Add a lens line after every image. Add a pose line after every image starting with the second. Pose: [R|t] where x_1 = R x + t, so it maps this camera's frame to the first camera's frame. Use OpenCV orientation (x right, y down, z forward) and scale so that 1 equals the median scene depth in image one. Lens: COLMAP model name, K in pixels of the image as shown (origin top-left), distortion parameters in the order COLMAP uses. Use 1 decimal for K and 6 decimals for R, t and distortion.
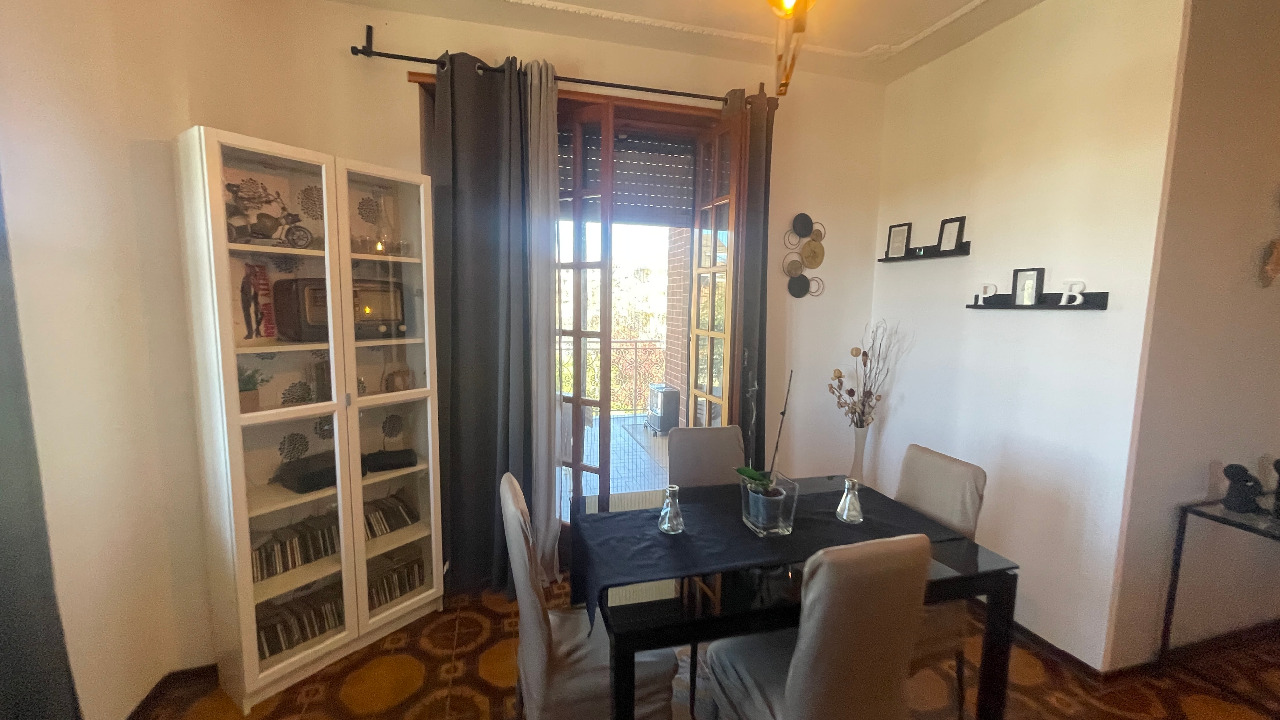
lens RADIAL K [[517.2, 0, 630.6], [0, 517.2, 359.3], [0, 0, 1]] dist [-0.001863, -0.000075]
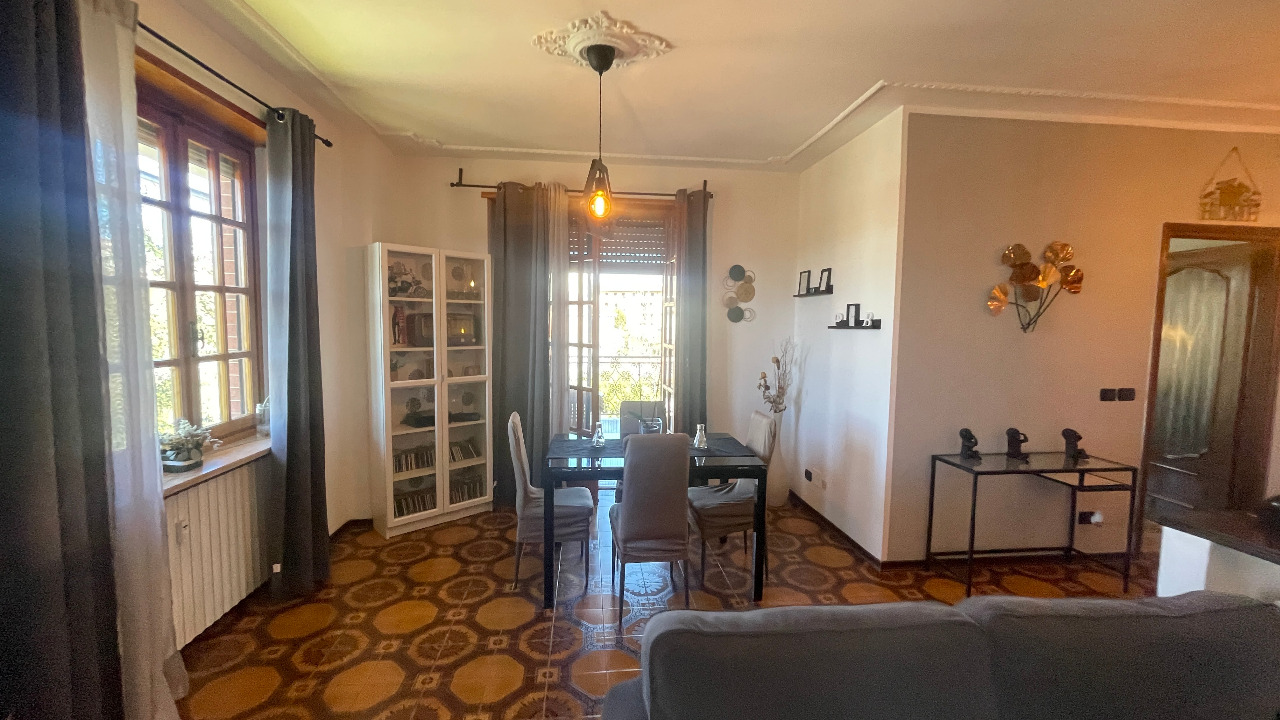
lens RADIAL K [[517.2, 0, 636.4], [0, 517.2, 361.7], [0, 0, 1]] dist [-0.001863, -0.000075]
pose [[0.986611, 0.011286, -0.162702, 0.398842], [-0.017641, 0.999135, -0.037664, 0.069764], [0.162136, 0.040030, 0.985956, -0.646280]]
